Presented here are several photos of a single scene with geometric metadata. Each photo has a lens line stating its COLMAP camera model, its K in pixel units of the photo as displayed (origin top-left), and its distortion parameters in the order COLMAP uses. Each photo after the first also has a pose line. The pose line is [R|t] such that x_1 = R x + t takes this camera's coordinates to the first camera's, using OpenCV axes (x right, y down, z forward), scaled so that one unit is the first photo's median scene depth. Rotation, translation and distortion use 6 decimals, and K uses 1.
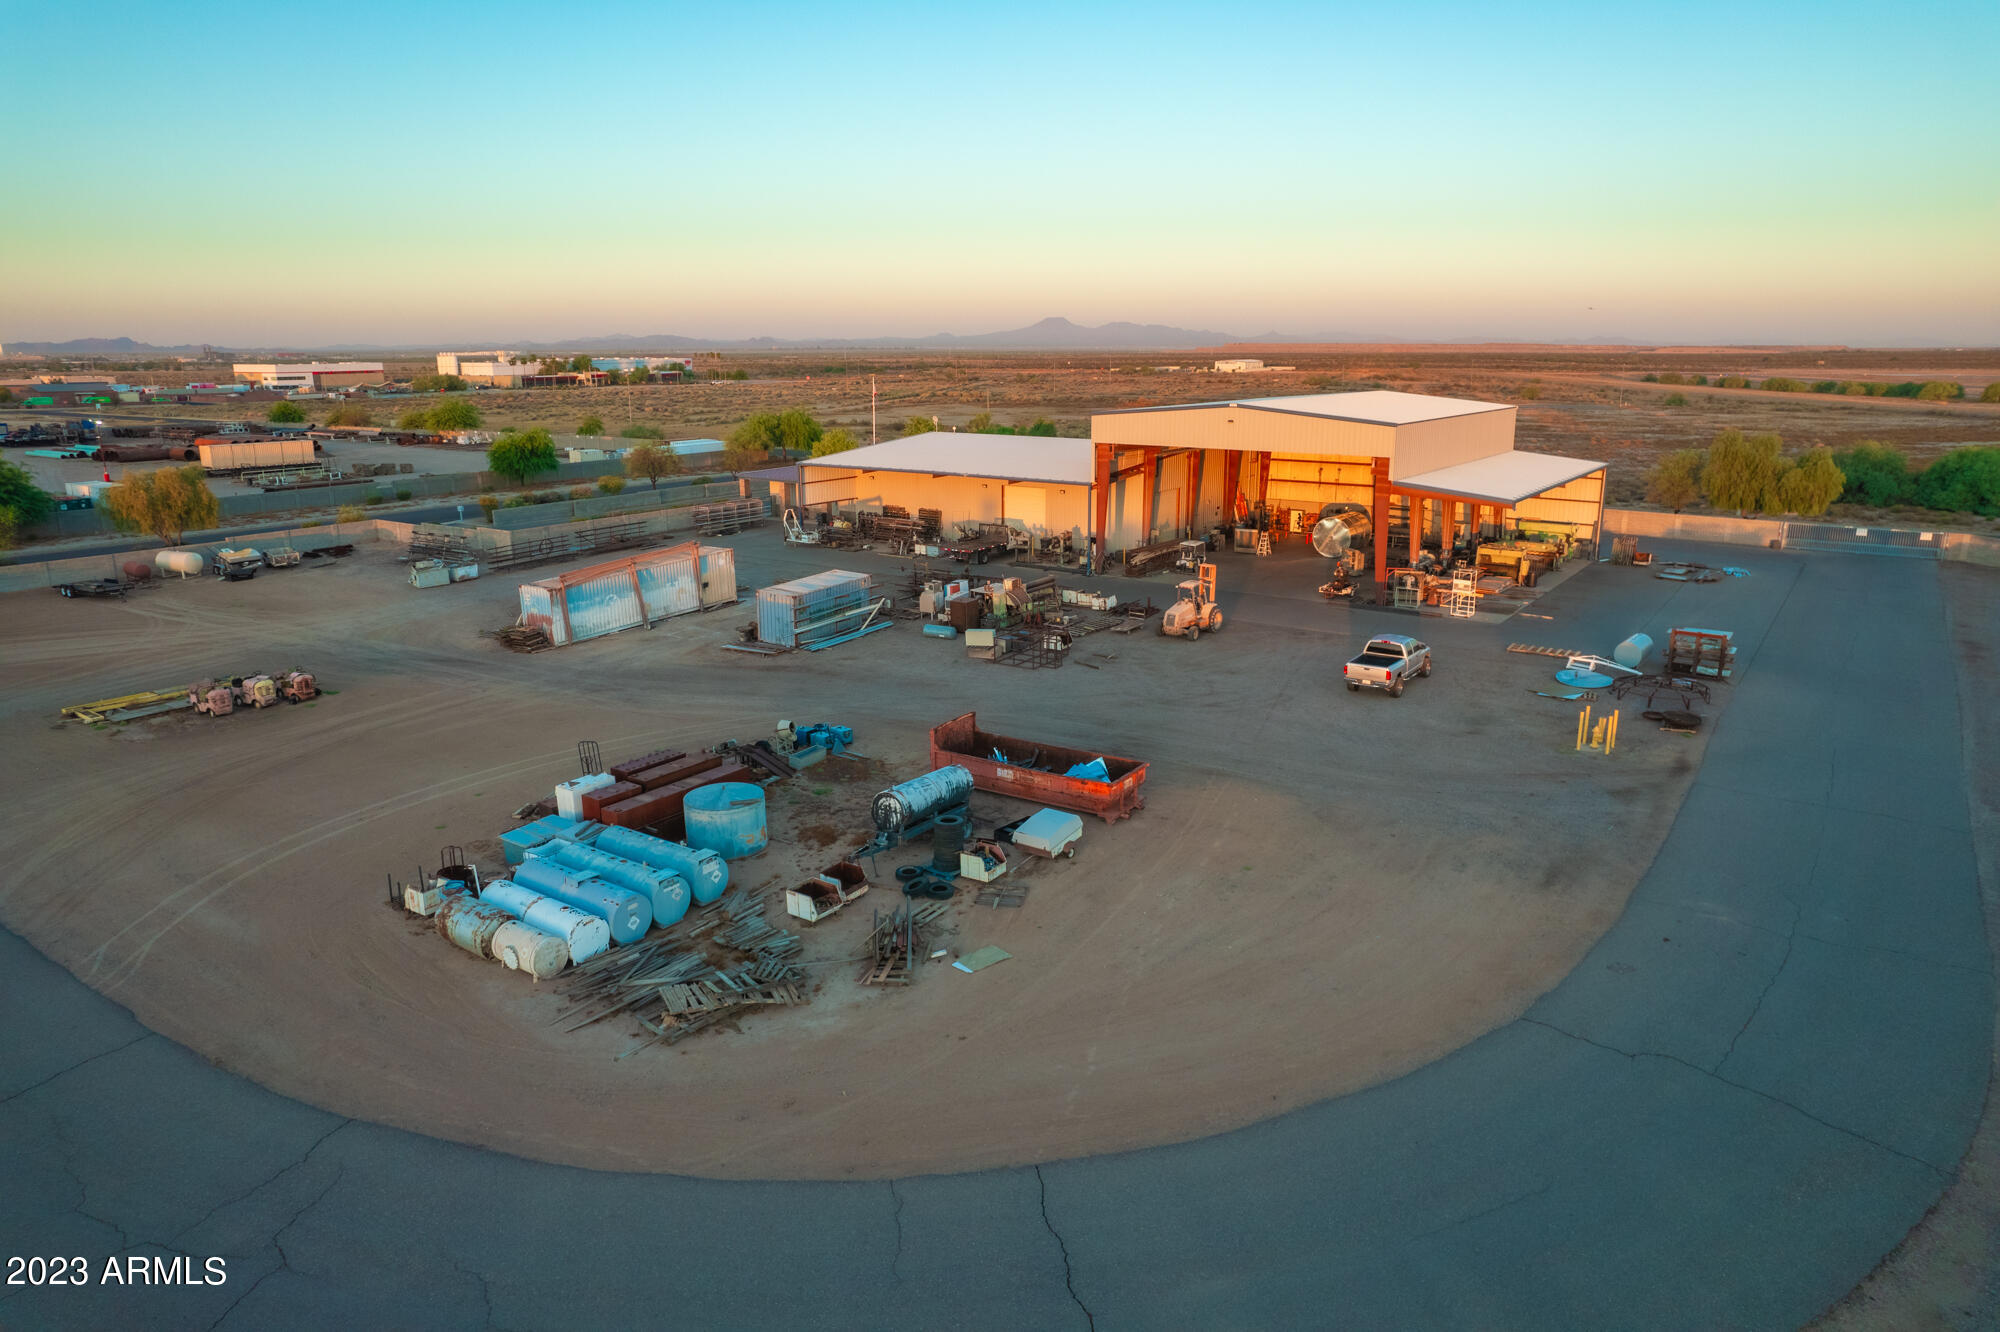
lens RADIAL K [[1273.3, 0, 1002.2], [0, 1273.3, 666.3], [0, 0, 1]] dist [-0.074593, 0.068761]
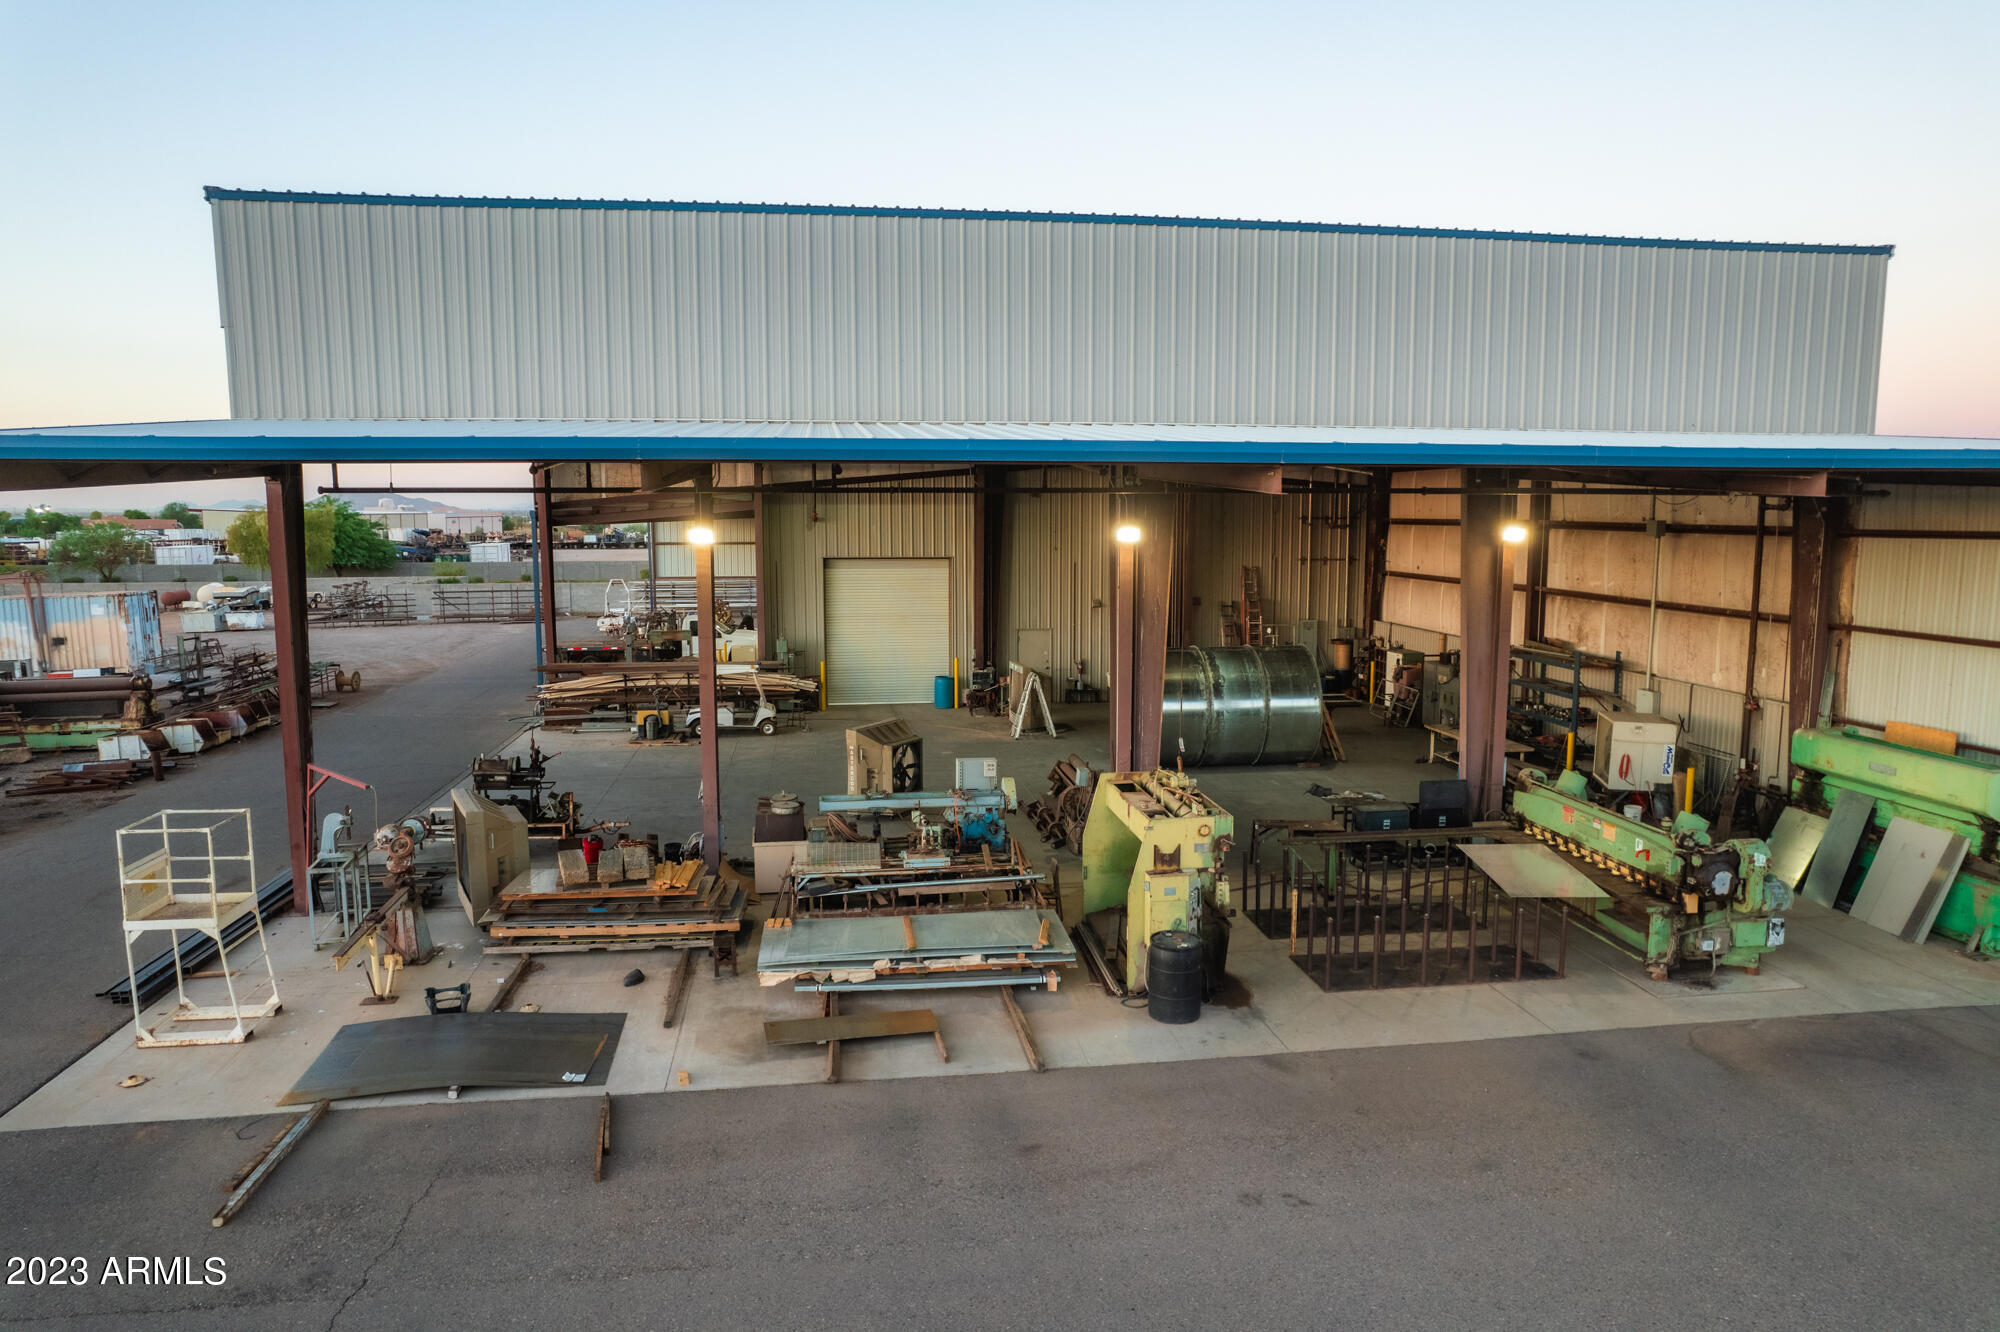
lens RADIAL K [[1273.3, 0, 1007.0], [0, 1273.3, 657.6], [0, 0, 1]] dist [-0.074593, 0.068761]
pose [[0.690203, 0.085446, -0.718553, 0.473170], [-0.179044, 0.982293, -0.055171, -0.089648], [0.701115, 0.166732, 0.693281, 0.741273]]
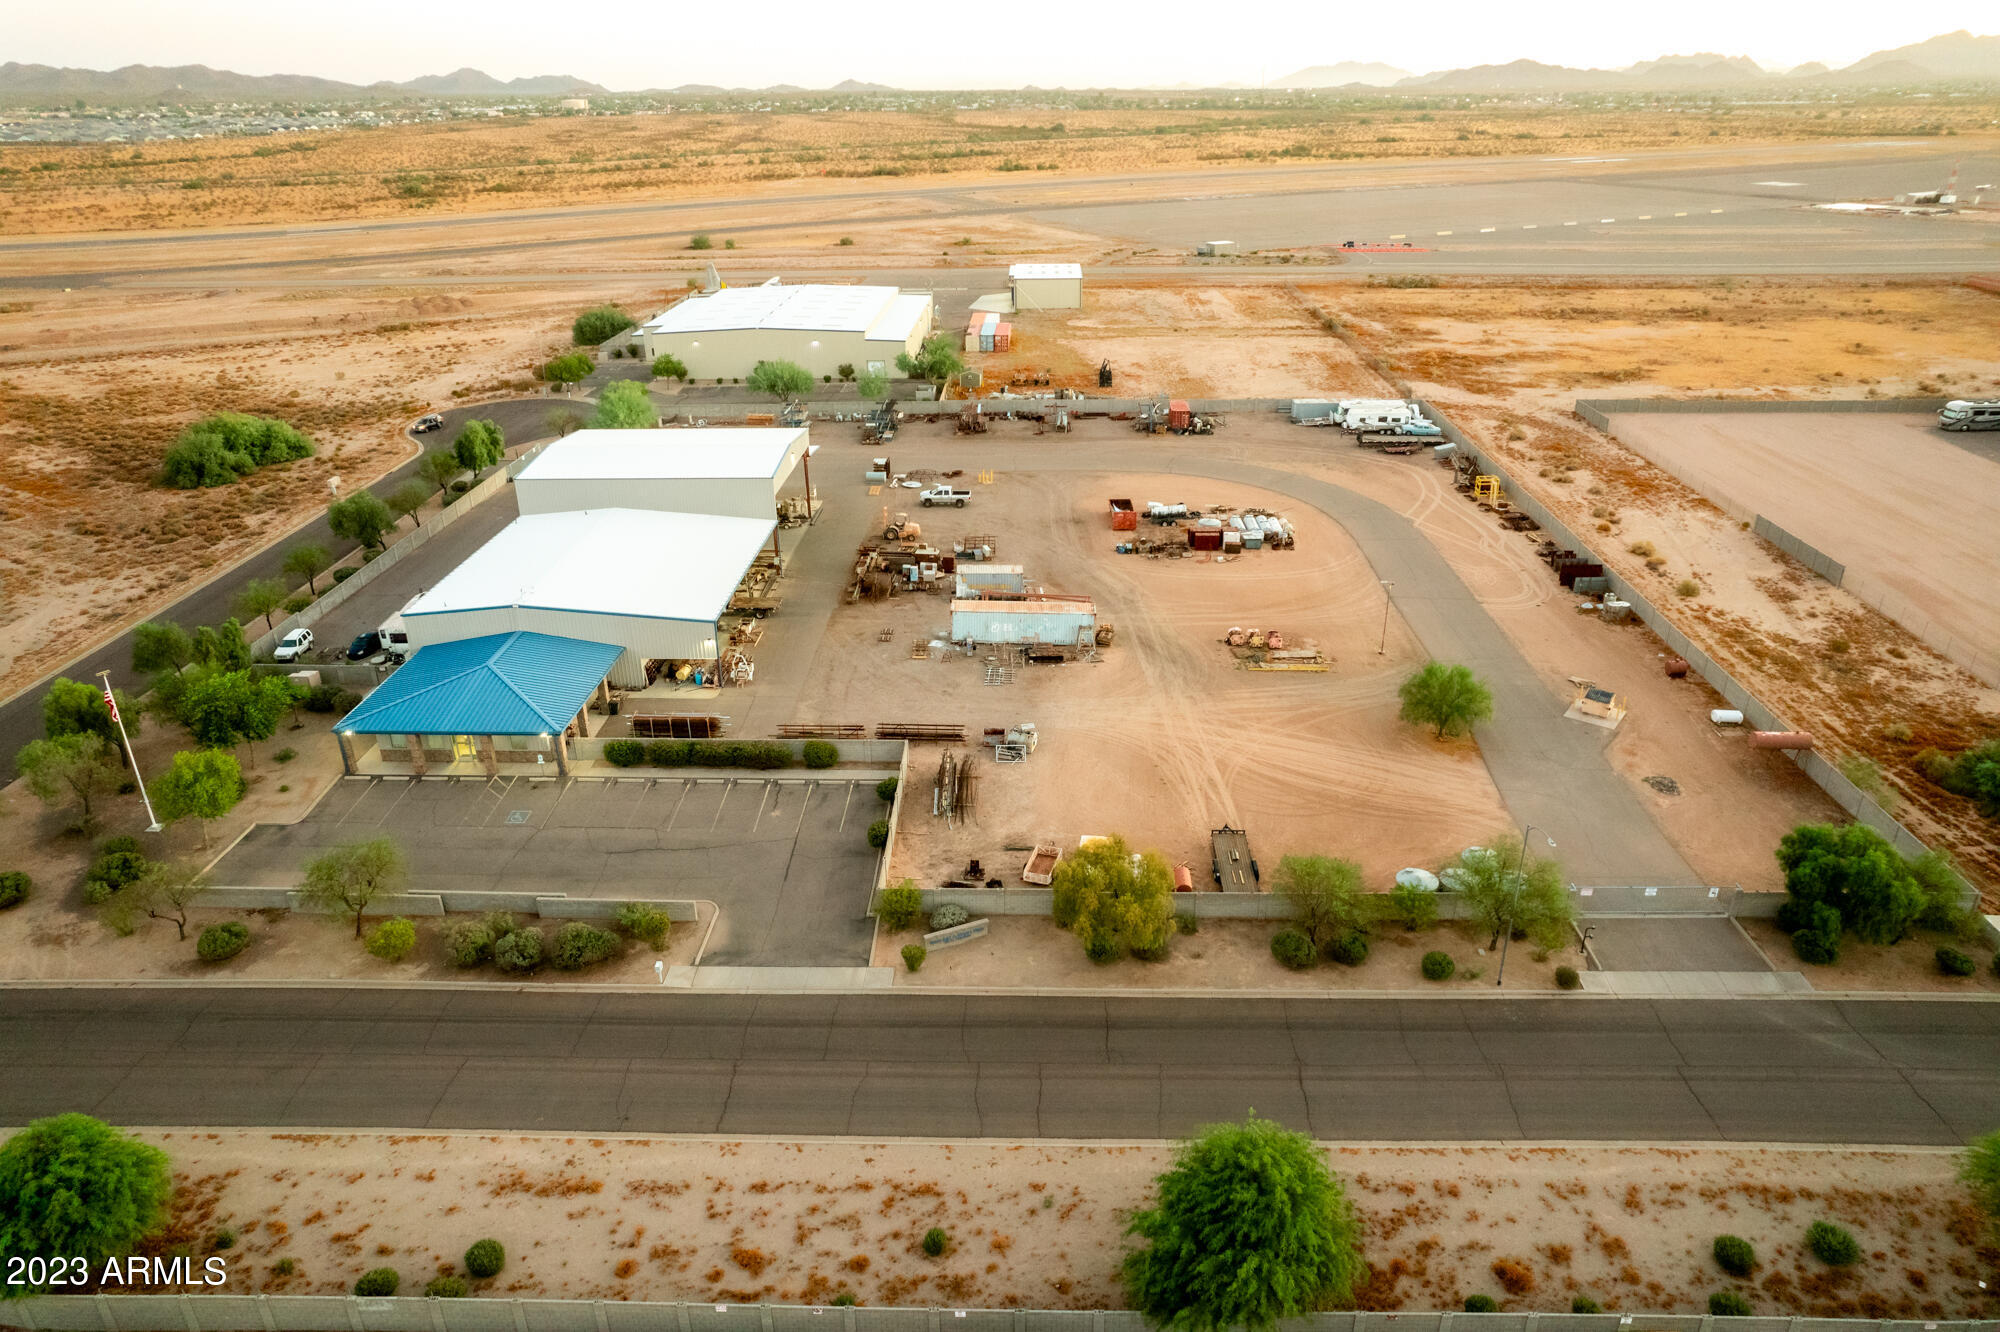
lens RADIAL K [[1273.3, 0, 1008.4], [0, 1273.3, 658.4], [0, 0, 1]] dist [-0.074593, 0.068761]
pose [[-0.551539, -0.336498, 0.763266, -1.205908], [0.218881, 0.824577, 0.521692, -0.684809], [-0.804920, 0.454798, -0.381133, 1.309554]]
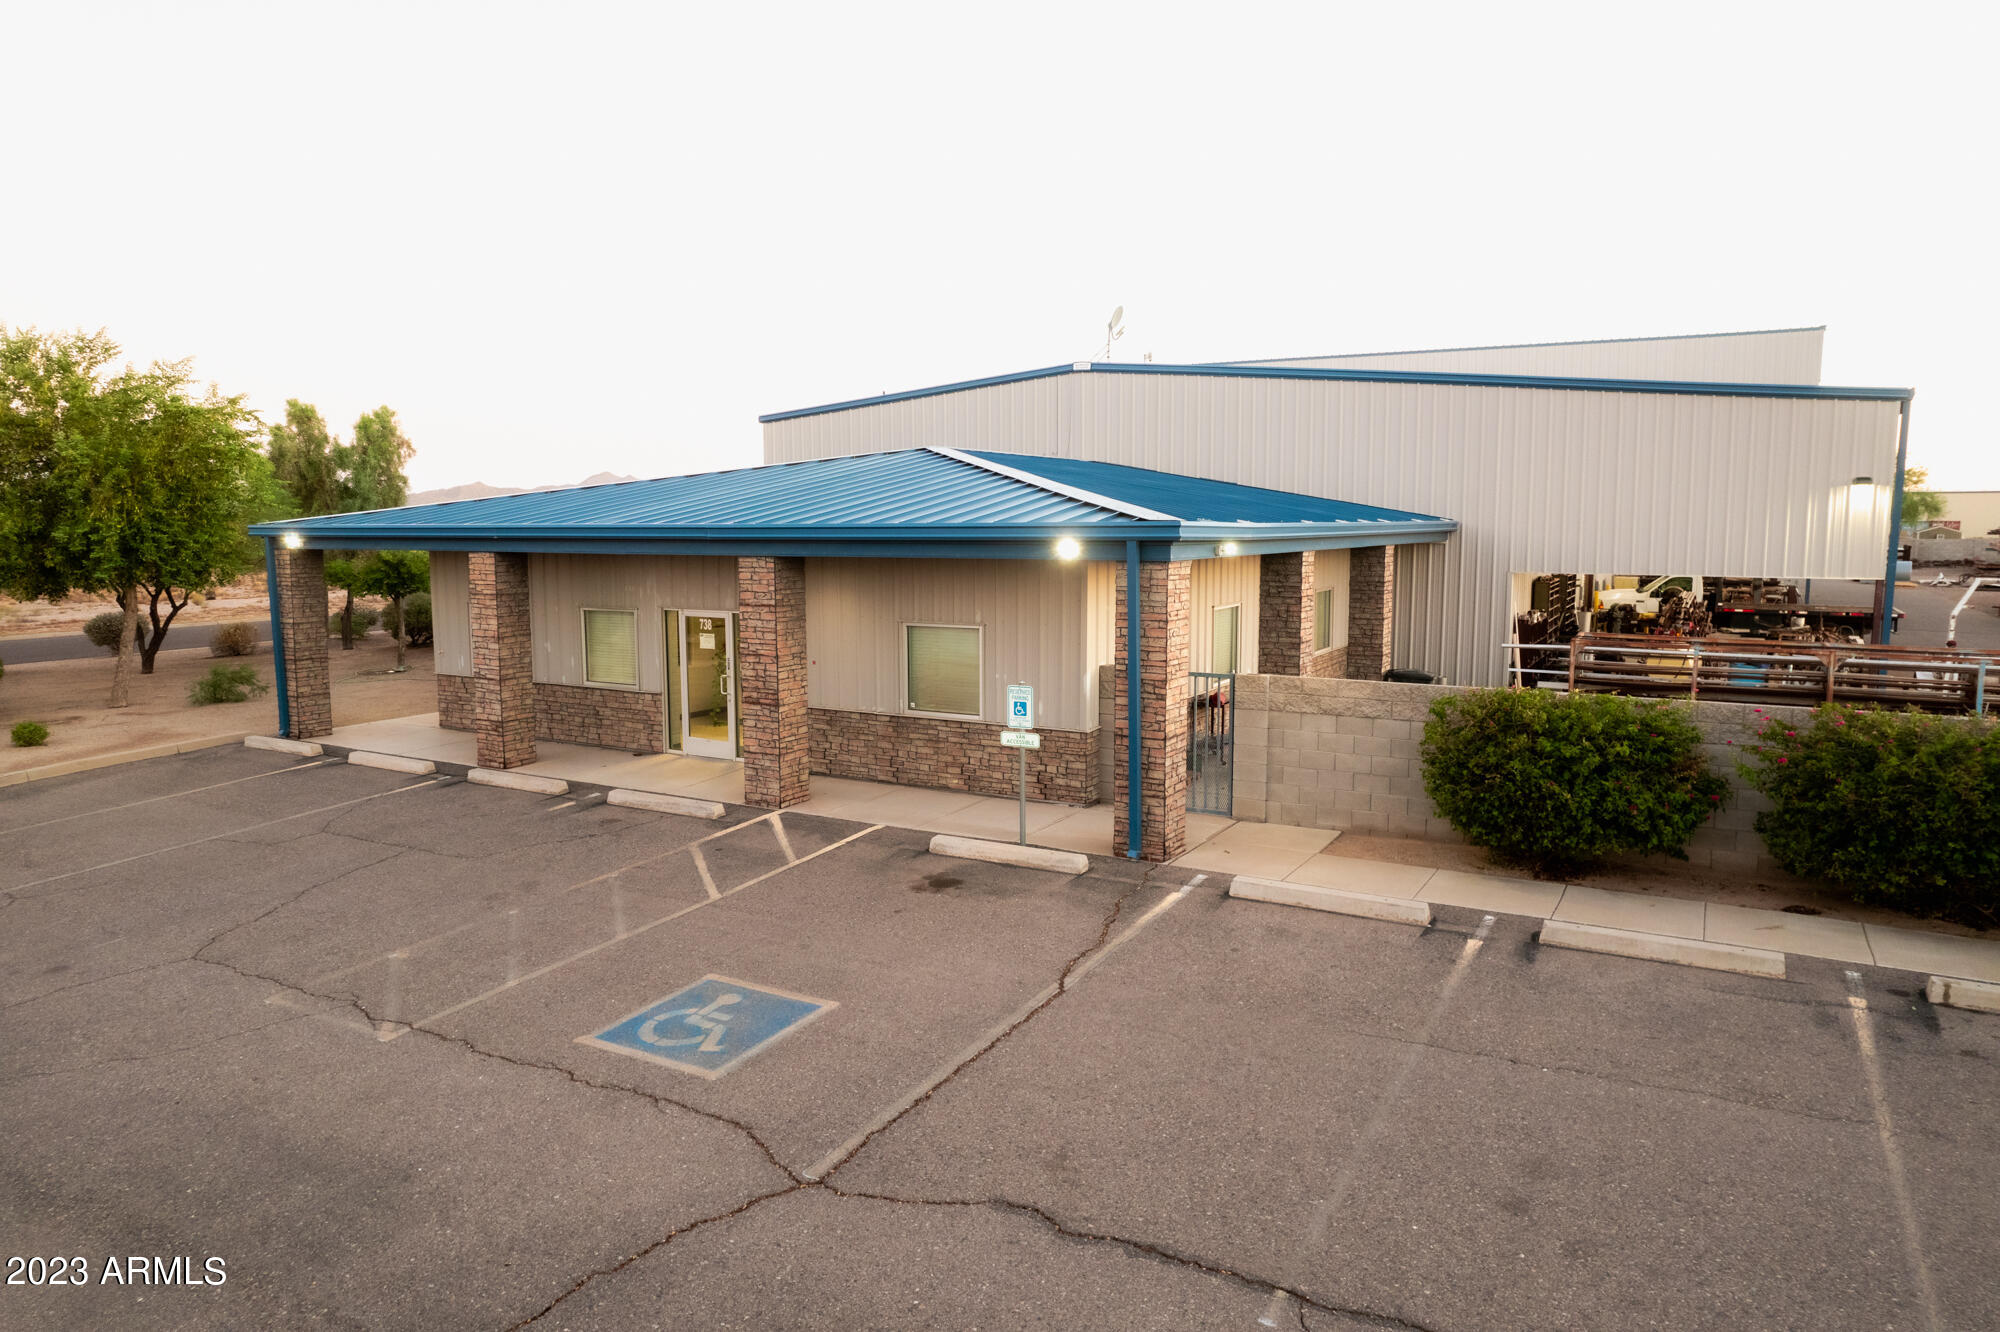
lens RADIAL K [[1273.3, 0, 1003.8], [0, 1273.3, 667.0], [0, 0, 1]] dist [-0.074593, 0.068761]
pose [[-0.093171, -0.114780, 0.989012, -0.406043], [0.251753, 0.958338, 0.134937, -0.198450], [-0.963296, 0.261559, -0.060393, 1.272401]]
